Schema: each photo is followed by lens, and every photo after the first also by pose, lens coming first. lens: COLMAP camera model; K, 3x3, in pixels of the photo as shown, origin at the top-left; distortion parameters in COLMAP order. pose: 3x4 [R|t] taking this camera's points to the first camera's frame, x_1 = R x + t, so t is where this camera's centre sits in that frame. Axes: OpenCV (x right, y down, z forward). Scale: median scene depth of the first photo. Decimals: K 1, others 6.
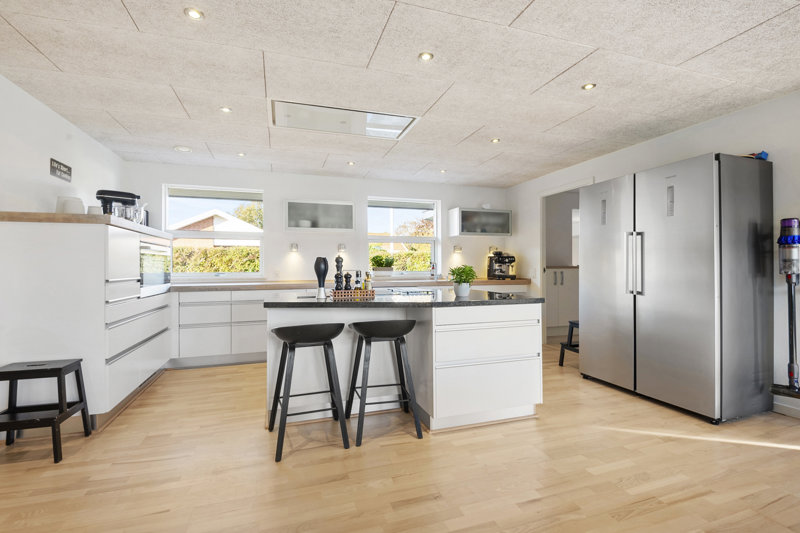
lens RADIAL K [[366.3, 0, 396.1], [0, 366.3, 259.8], [0, 0, 1]] dist [0.034551, -0.013918]
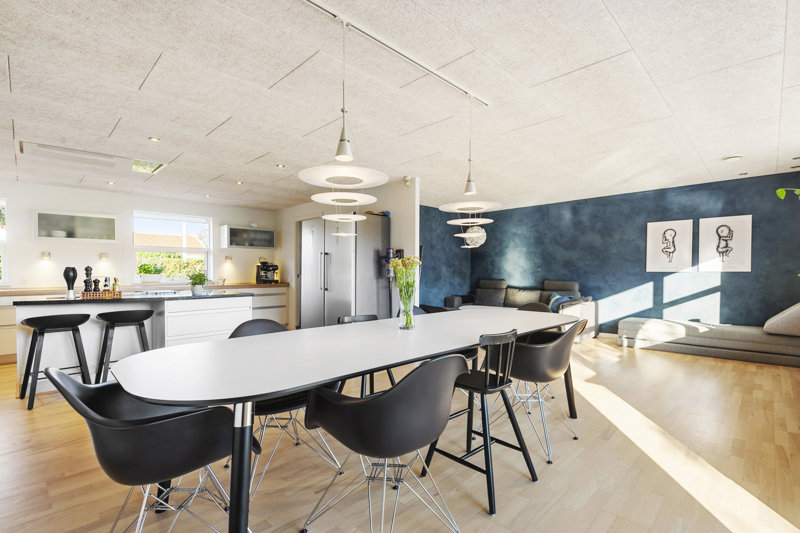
lens RADIAL K [[356.6, 0, 402.2], [0, 356.6, 274.1], [0, 0, 1]] dist [0.002781, -0.009849]
pose [[0.873610, -0.002091, 0.486621, 0.197454], [-0.008554, 0.999770, 0.019653, -0.014948], [-0.486551, -0.021331, 0.873392, -0.627546]]
